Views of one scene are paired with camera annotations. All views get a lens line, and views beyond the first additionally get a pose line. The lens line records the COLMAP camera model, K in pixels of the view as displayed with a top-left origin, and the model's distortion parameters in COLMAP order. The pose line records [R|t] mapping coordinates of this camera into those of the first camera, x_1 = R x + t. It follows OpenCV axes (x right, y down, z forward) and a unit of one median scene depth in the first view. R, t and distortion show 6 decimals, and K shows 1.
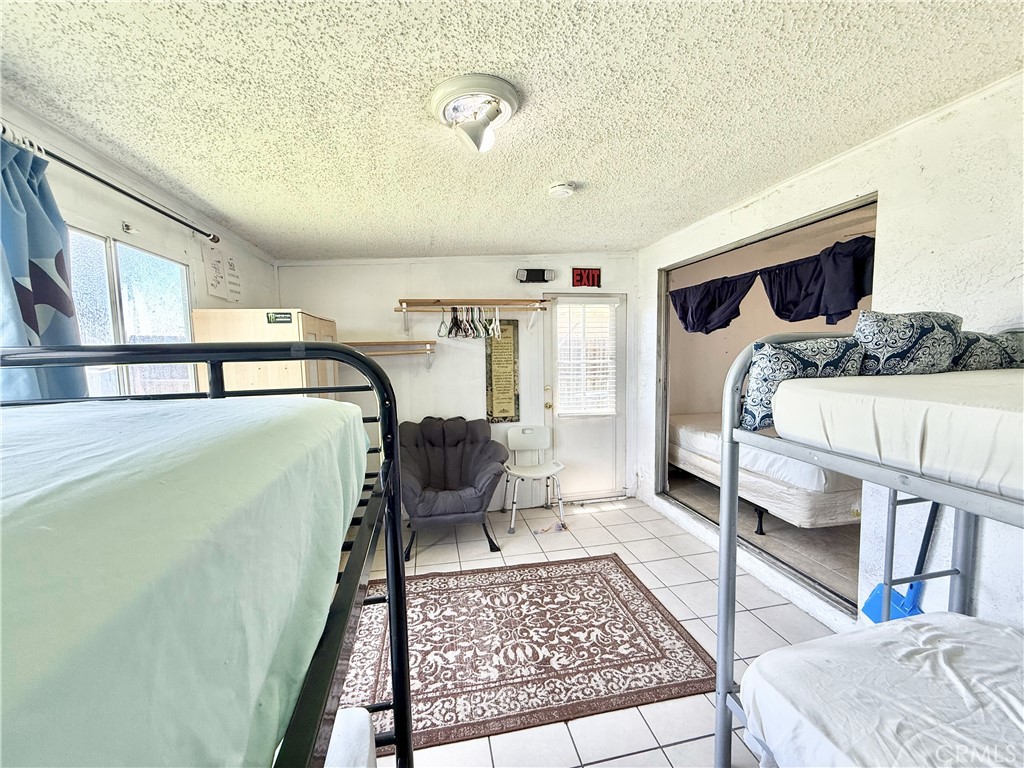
lens RADIAL K [[407.1, 0, 511.3], [0, 407.1, 383.0], [0, 0, 1]] dist [-0.001225, -0.000055]
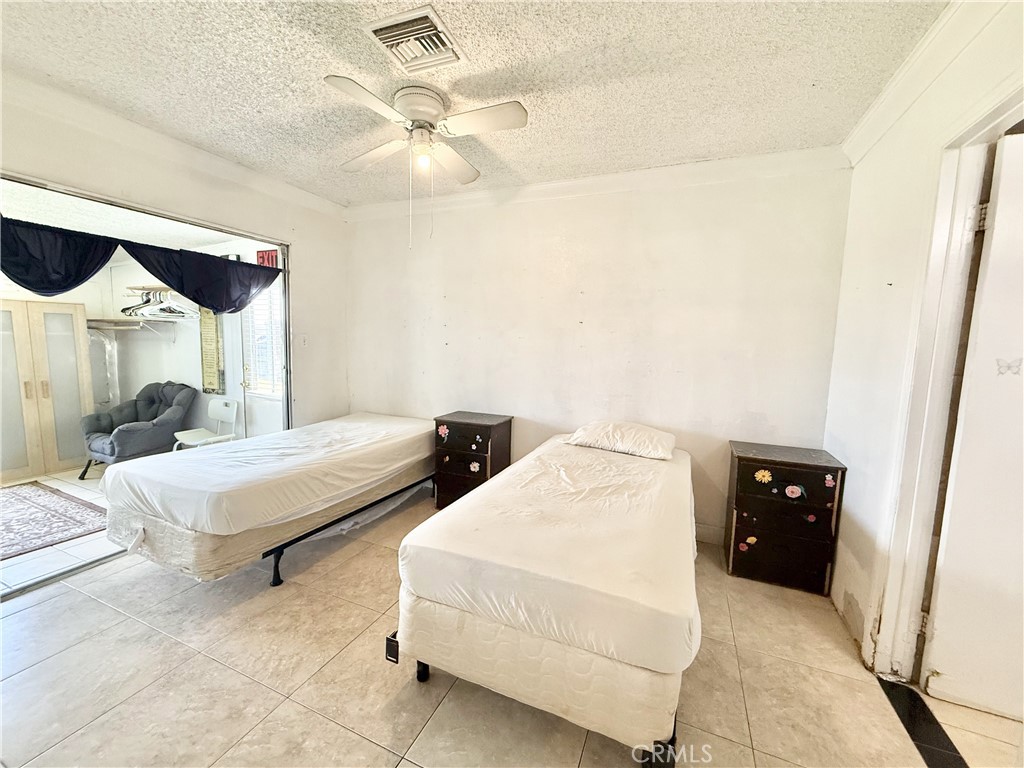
lens RADIAL K [[407.1, 0, 514.3], [0, 407.1, 384.4], [0, 0, 1]] dist [-0.001225, -0.000055]
pose [[0.824784, 0.104394, -0.555728, 1.324382], [-0.092194, 0.994486, 0.049986, -0.064183], [0.557882, 0.010008, 0.829860, 0.540398]]
